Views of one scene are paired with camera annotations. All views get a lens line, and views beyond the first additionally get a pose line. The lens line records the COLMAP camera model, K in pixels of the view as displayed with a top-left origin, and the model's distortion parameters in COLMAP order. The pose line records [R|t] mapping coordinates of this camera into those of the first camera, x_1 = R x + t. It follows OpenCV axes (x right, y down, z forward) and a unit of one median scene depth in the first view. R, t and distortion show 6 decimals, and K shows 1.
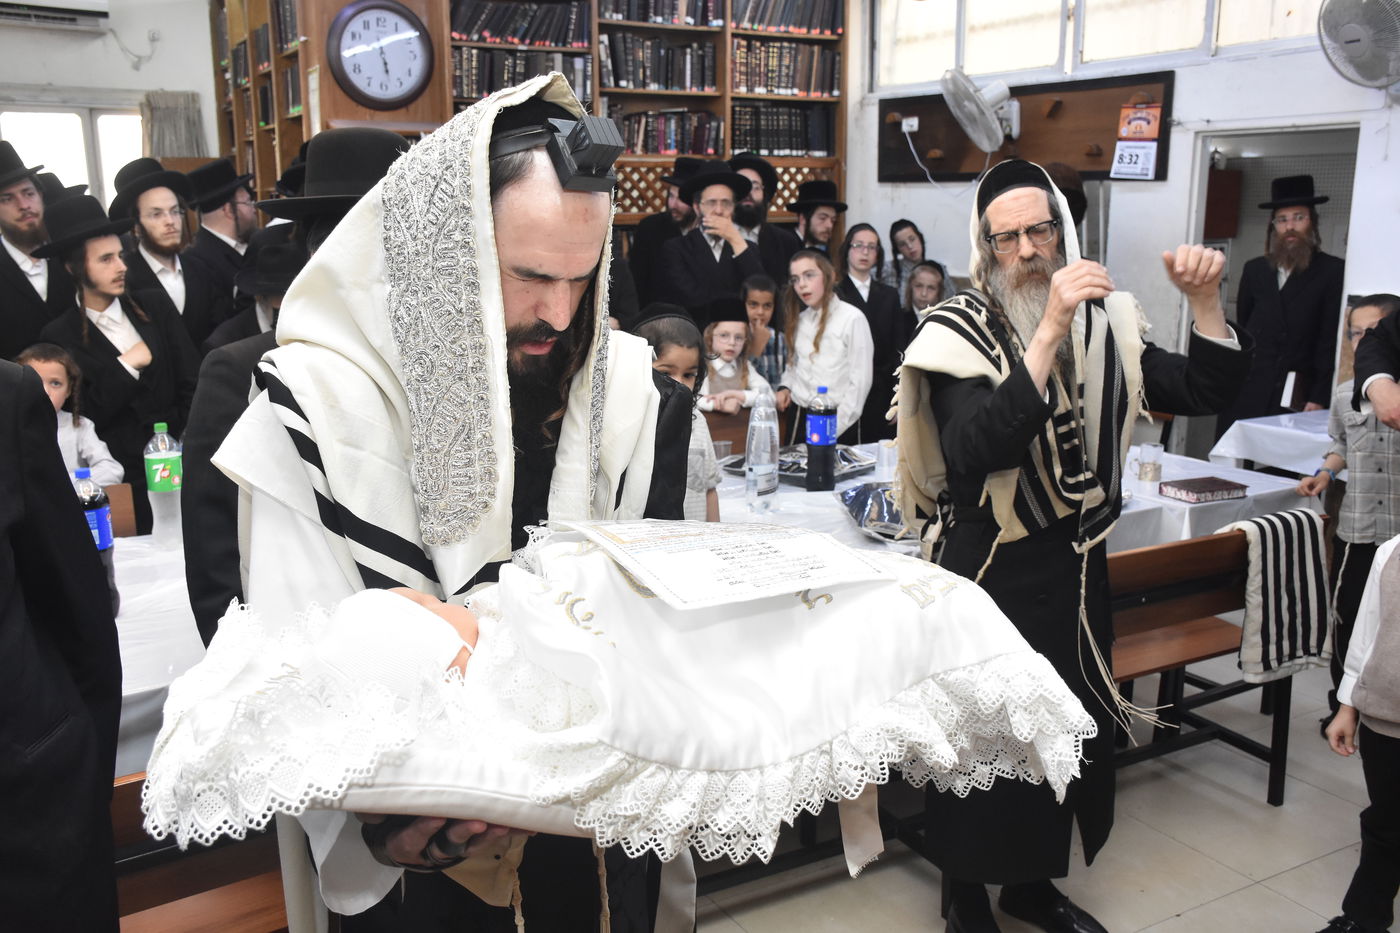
lens RADIAL K [[1304.4, 0, 700.0], [0, 1304.4, 466.5], [0, 0, 1]] dist [-0.119596, 0.247394]
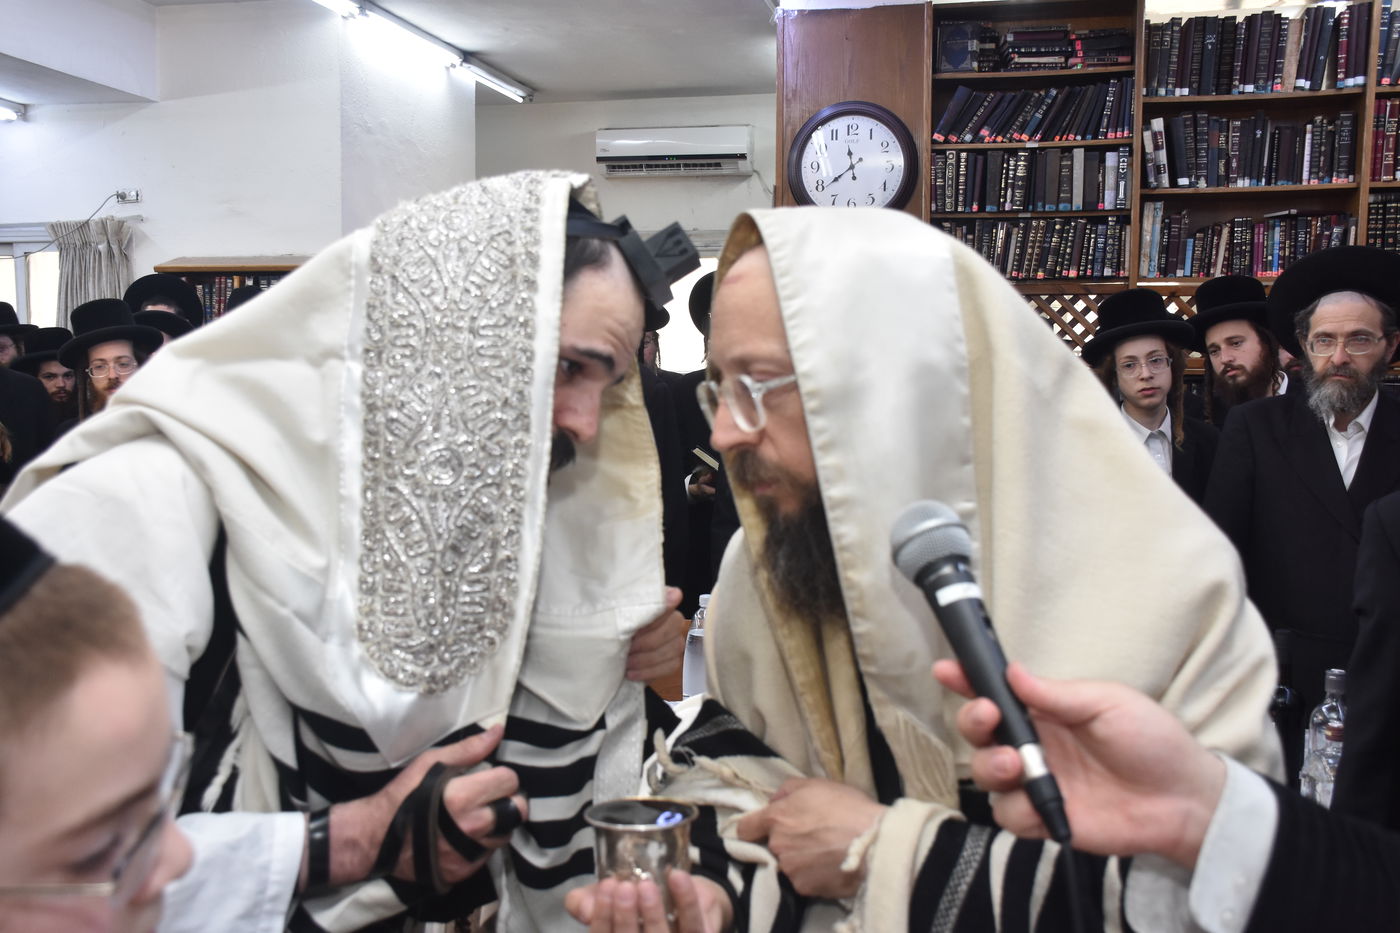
lens RADIAL K [[1392.2, 0, 695.1], [0, 1392.2, 474.5], [0, 0, 1]] dist [-0.065623, 0.244464]
pose [[0.738305, 0.060548, -0.671744, 0.272935], [-0.139326, 0.988172, -0.064061, -0.044456], [0.659920, 0.140888, 0.738008, 0.264444]]
